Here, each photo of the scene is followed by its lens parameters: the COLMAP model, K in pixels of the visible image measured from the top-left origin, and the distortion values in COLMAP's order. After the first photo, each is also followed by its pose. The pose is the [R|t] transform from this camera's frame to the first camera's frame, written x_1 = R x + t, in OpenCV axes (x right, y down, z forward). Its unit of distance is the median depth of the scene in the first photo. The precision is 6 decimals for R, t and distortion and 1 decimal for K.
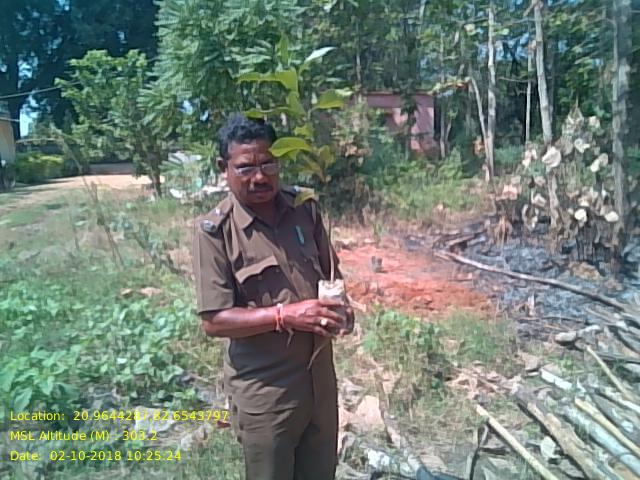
lens RADIAL K [[526.3, 0, 322.9], [0, 526.3, 235.5], [0, 0, 1]] dist [0.102614, -0.169509]
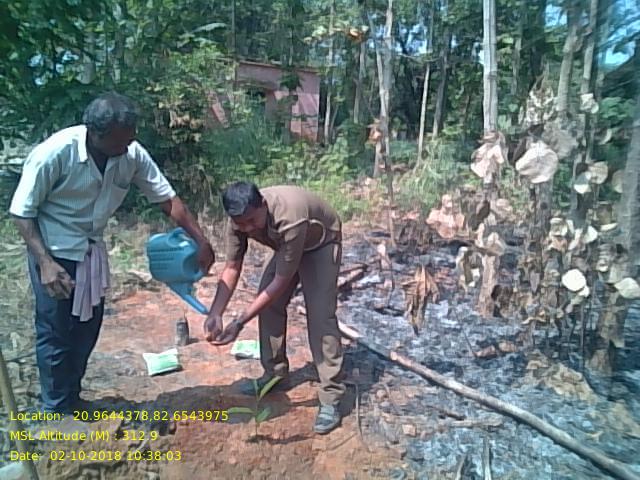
lens RADIAL K [[526.3, 0, 322.9], [0, 526.3, 235.5], [0, 0, 1]] dist [0.102614, -0.169509]
pose [[0.973929, 0.050650, 0.221128, 0.067555], [-0.057922, 0.997969, 0.026520, -0.040549], [-0.219335, -0.038637, 0.974884, 0.277878]]
